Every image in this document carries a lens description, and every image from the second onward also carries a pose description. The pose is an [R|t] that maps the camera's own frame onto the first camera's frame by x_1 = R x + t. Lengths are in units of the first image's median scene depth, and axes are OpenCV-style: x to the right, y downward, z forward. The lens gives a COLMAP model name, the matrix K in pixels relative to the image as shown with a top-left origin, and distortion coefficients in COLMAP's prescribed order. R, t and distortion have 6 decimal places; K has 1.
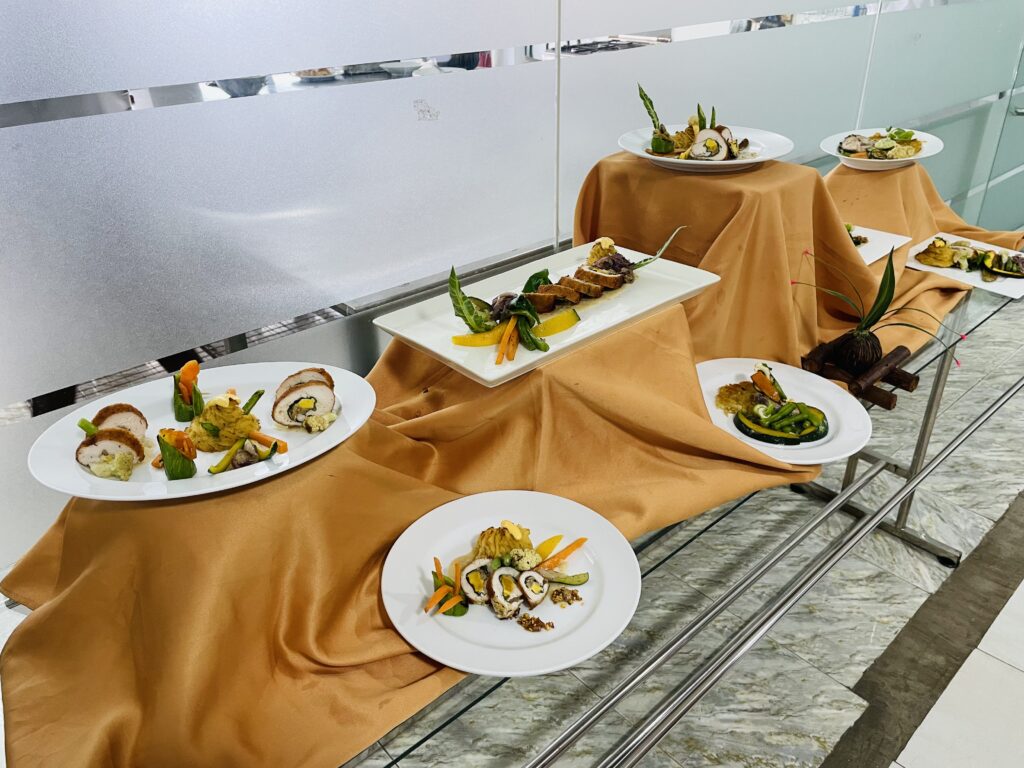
lens RADIAL K [[796.3, 0, 519.8], [0, 796.3, 376.5], [0, 0, 1]] dist [0.074646, -0.112094]
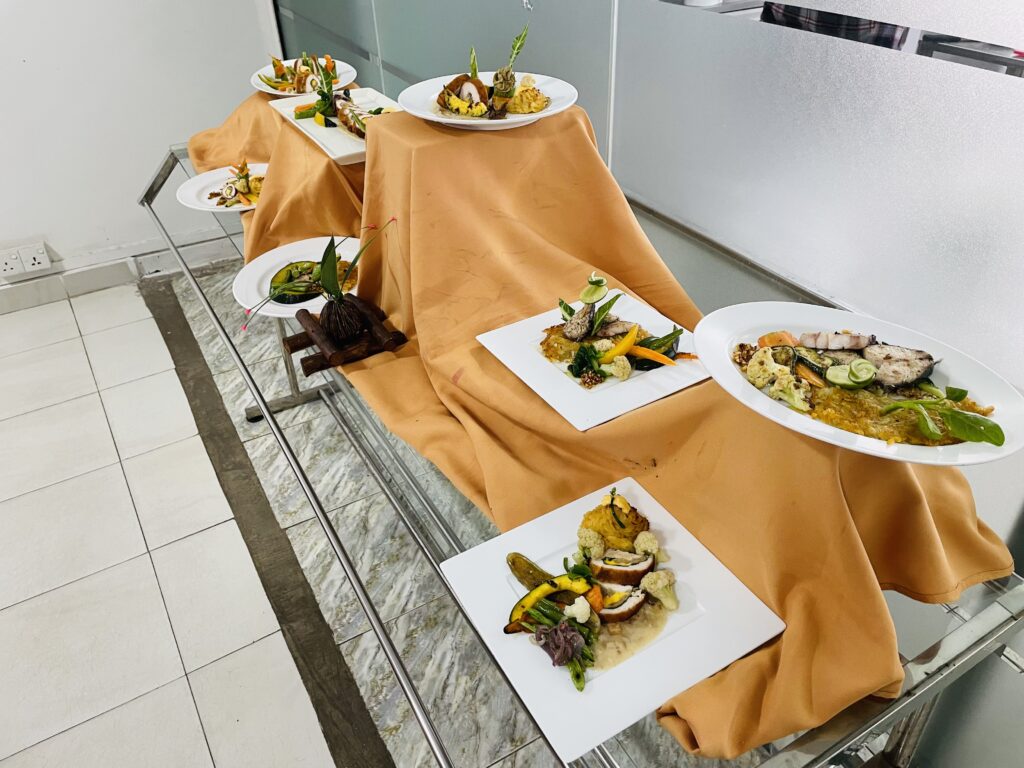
lens RADIAL K [[796.3, 0, 520.1], [0, 796.3, 362.1], [0, 0, 1]] dist [0.074646, -0.112094]
pose [[-0.228377, 0.549563, -0.803632, 1.502000], [-0.445495, 0.674968, 0.588177, -0.850286], [0.865666, 0.492340, 0.090680, 1.403884]]
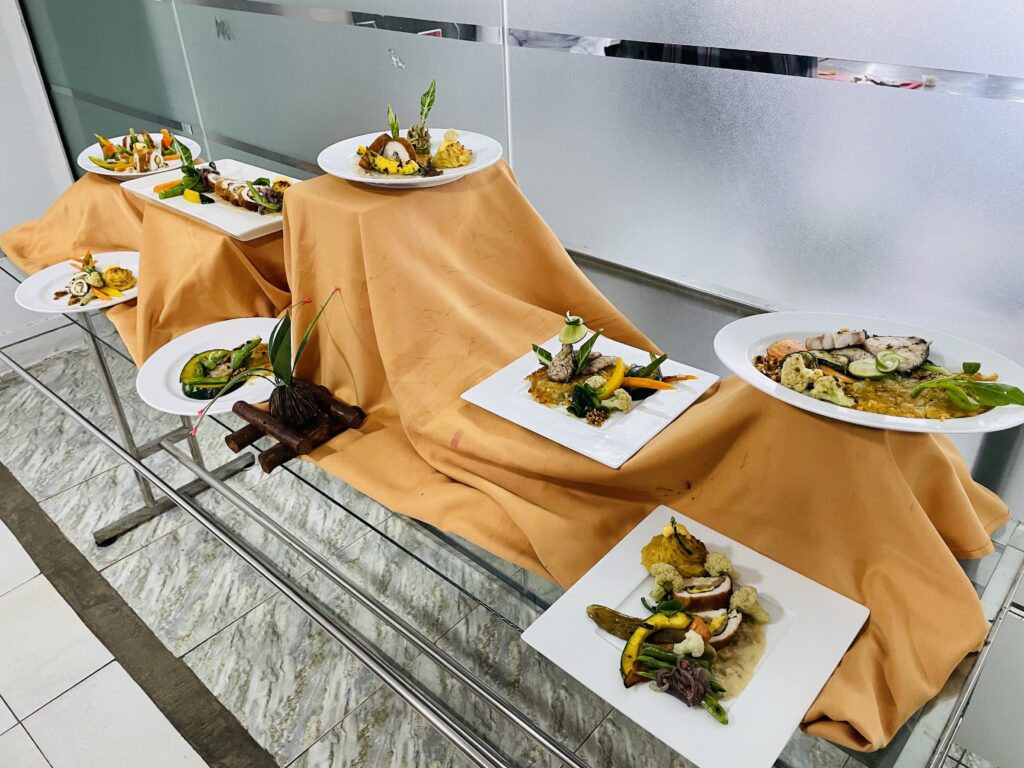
lens RADIAL K [[796.3, 0, 524.9], [0, 796.3, 360.4], [0, 0, 1]] dist [0.074646, -0.112094]
pose [[0.086489, 0.509424, -0.856158, 1.504343], [-0.457661, 0.783649, 0.420047, -0.719550], [0.884910, 0.355501, 0.300921, 1.169000]]
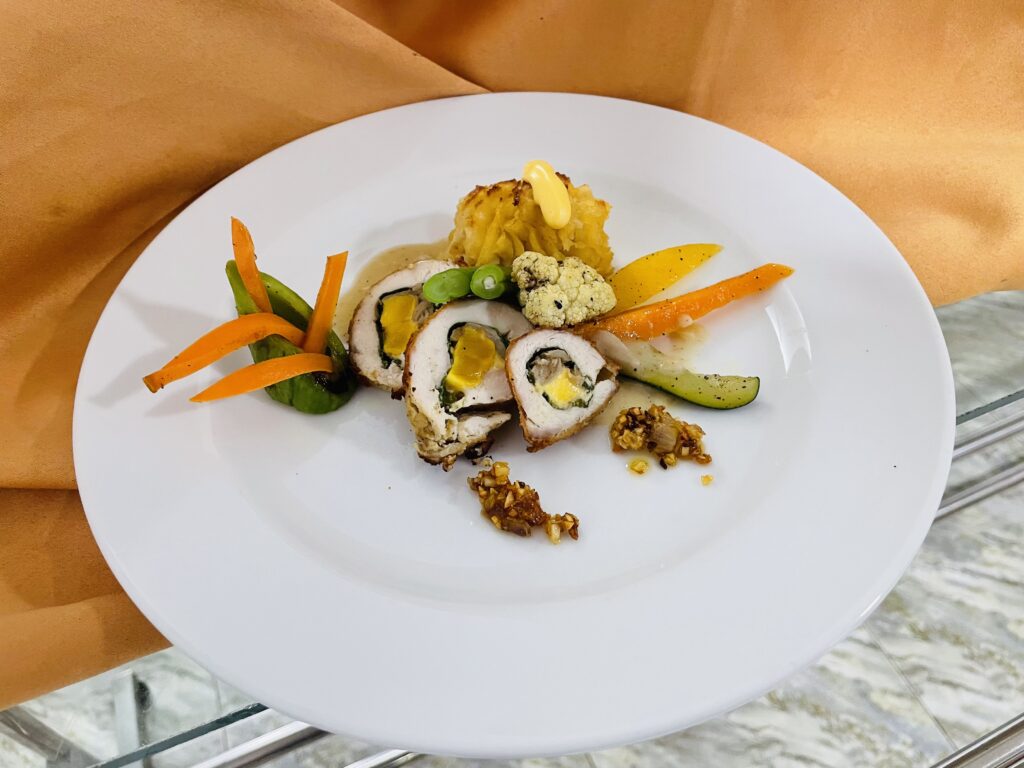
lens RADIAL K [[796.3, 0, 517.8], [0, 796.3, 378.4], [0, 0, 1]] dist [0.074646, -0.112094]
pose [[0.938895, 0.245693, -0.241064, 0.061938], [-0.142053, 0.914510, 0.378803, 0.123981], [0.313525, -0.321413, 0.893530, 0.602514]]
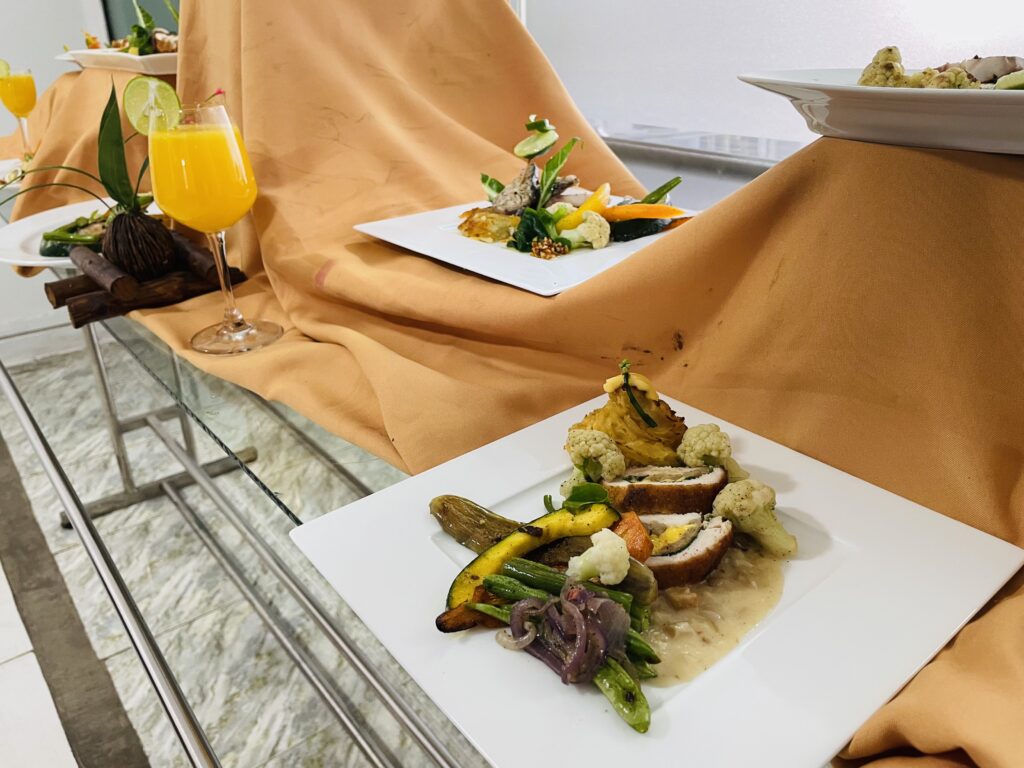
lens RADIAL K [[796.3, 0, 517.4], [0, 796.3, 375.4], [0, 0, 1]] dist [0.074646, -0.112094]
pose [[-0.083016, 0.418458, -0.904434, 1.277727], [-0.463534, 0.787197, 0.406763, -0.438598], [0.882181, 0.453004, 0.128619, 1.530276]]
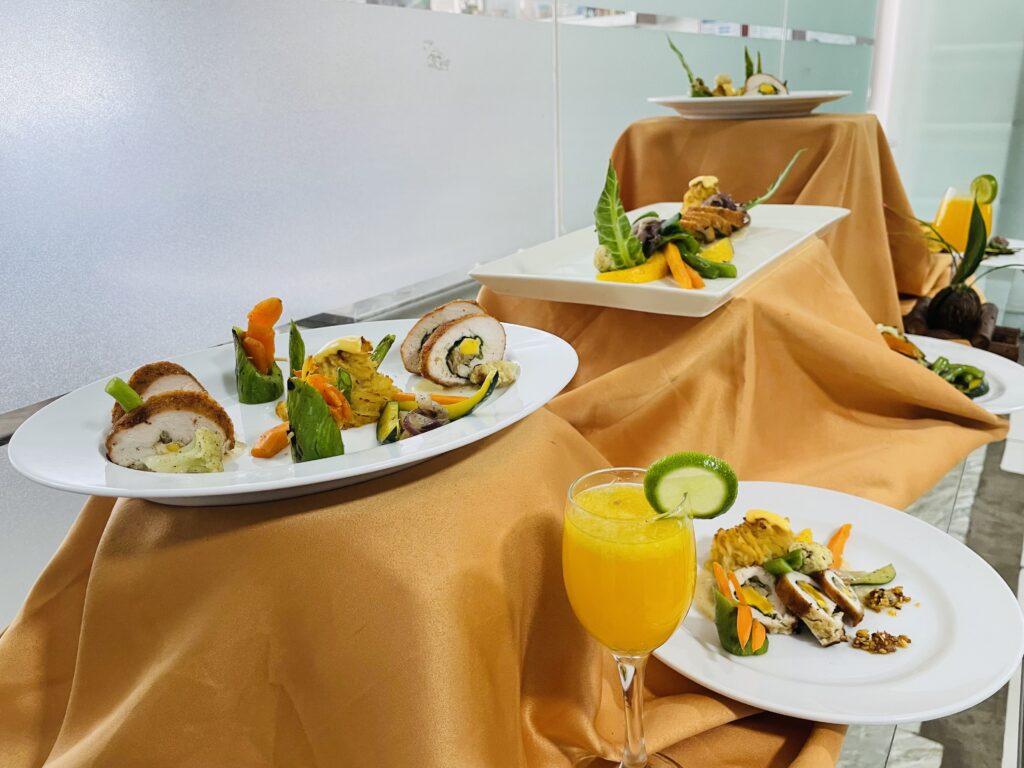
lens RADIAL K [[796.3, 0, 518.7], [0, 796.3, 382.2], [0, 0, 1]] dist [0.074646, -0.112094]
pose [[0.968144, -0.103635, 0.227940, -0.306602], [0.136156, 0.981869, -0.131889, 0.120983], [-0.210139, 0.158723, 0.964701, 0.328762]]
